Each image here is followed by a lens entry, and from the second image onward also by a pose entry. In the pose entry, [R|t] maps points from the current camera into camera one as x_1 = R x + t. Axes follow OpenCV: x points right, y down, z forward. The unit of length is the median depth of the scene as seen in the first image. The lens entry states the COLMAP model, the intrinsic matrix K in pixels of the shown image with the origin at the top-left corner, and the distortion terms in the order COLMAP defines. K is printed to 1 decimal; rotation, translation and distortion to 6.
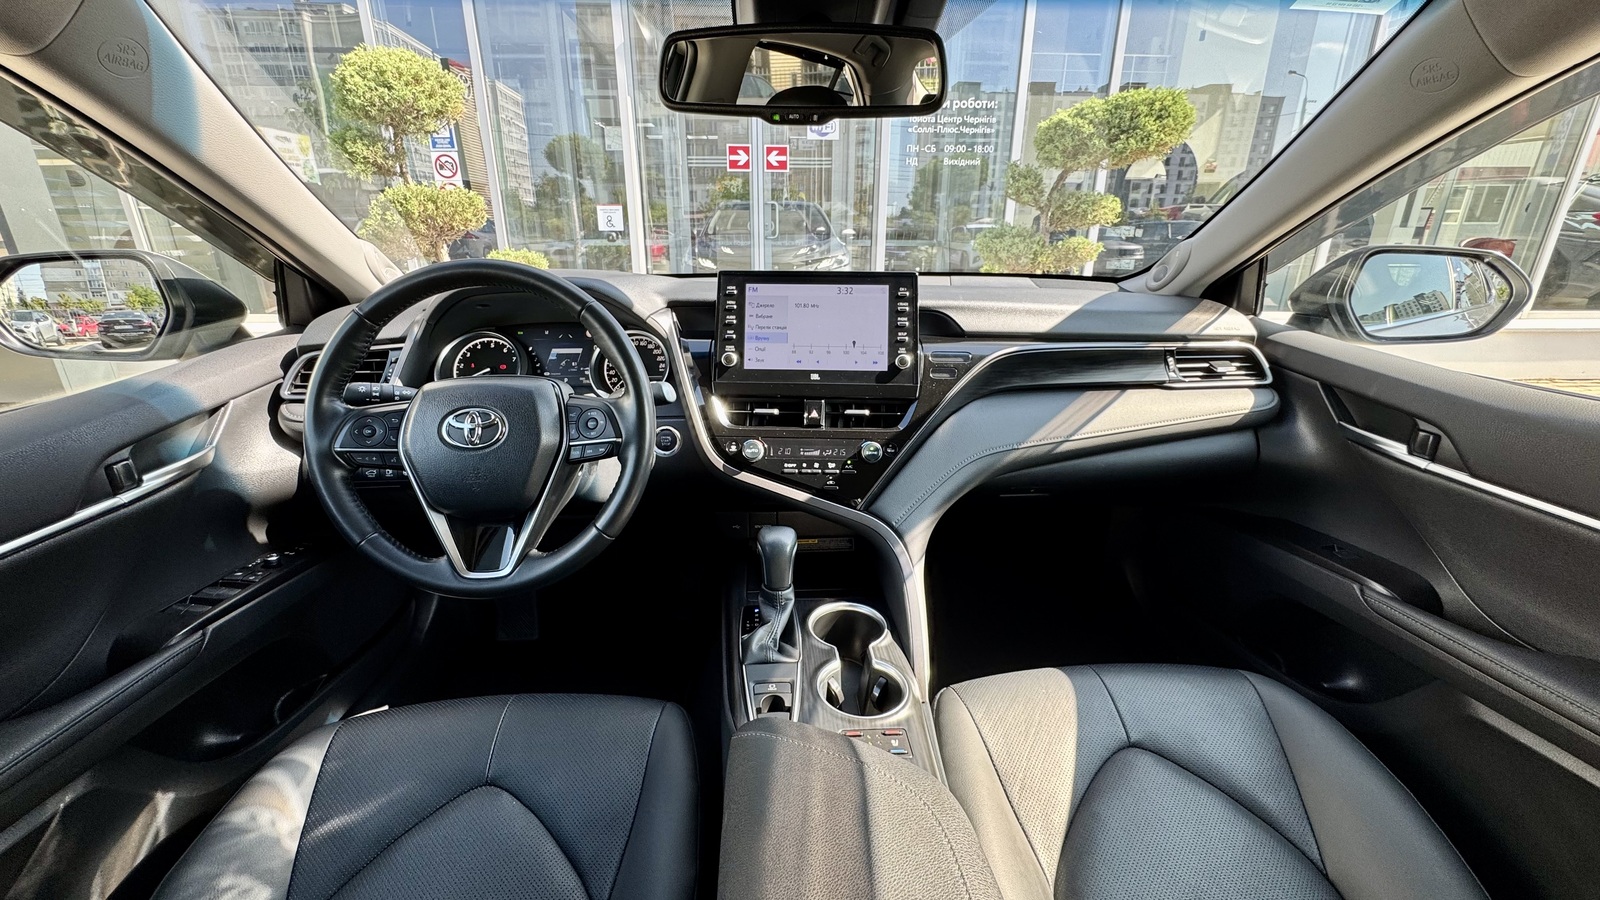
lens RADIAL K [[634.7, 0, 805.9], [0, 634.7, 452.6], [0, 0, 1]] dist [0.000507, -0.001148]
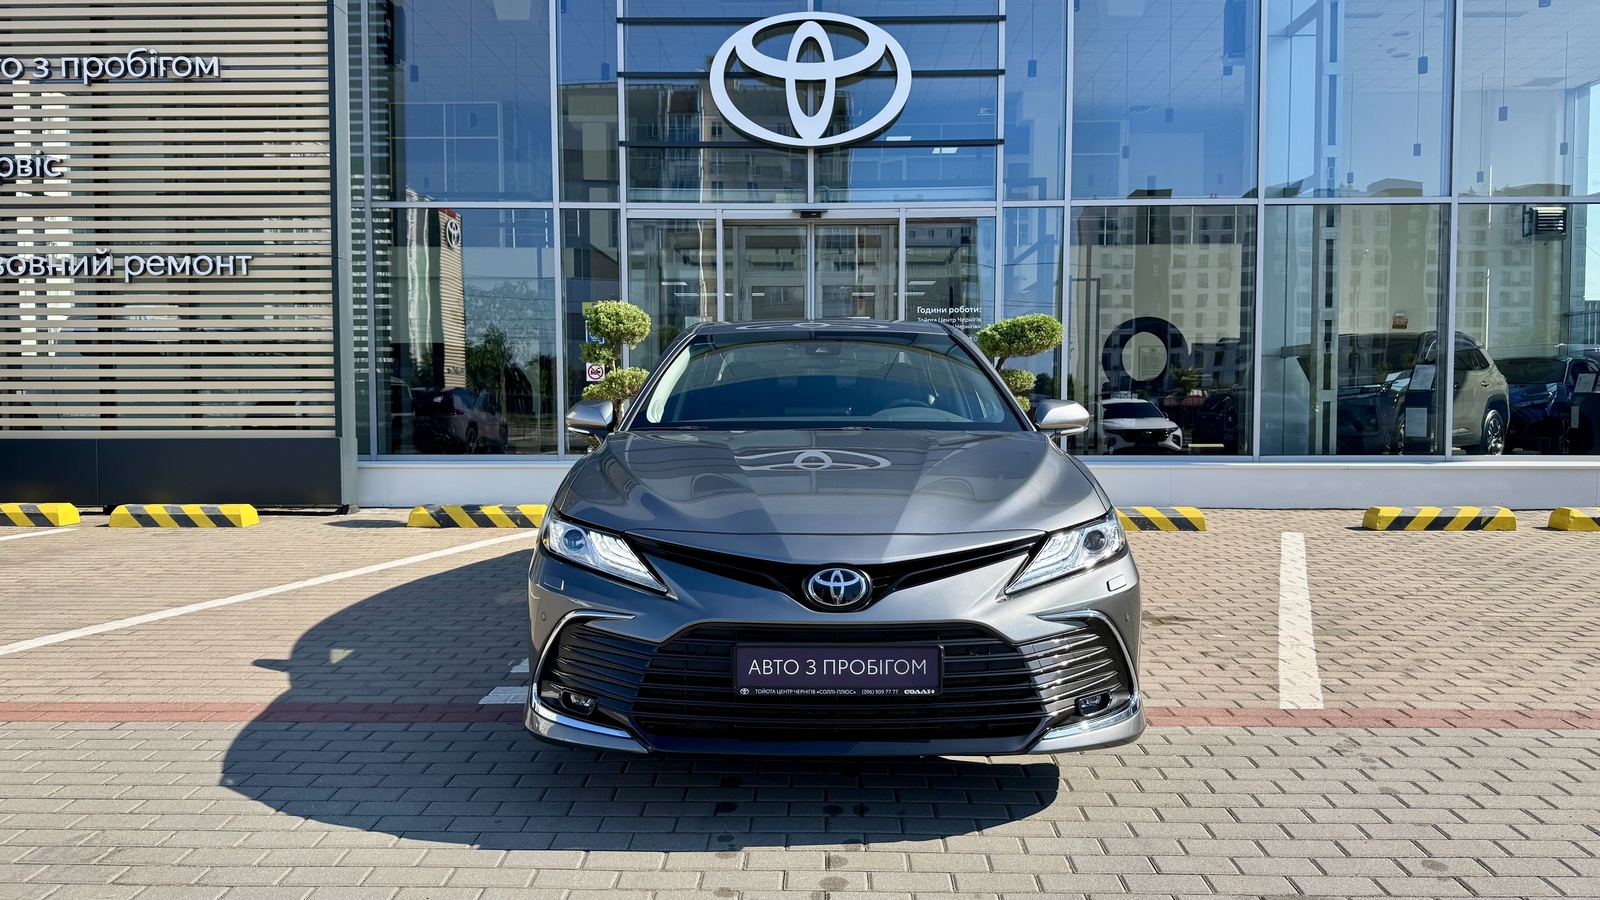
lens RADIAL K [[1138.2, 0, 790.2], [0, 1138.2, 464.2], [0, 0, 1]] dist [0.023832, -0.027389]
pose [[0.996551, -0.000941, -0.082972, 0.405828], [-0.022852, 0.958156, -0.285331, 2.266614], [0.079769, 0.286243, 0.954831, -5.967497]]
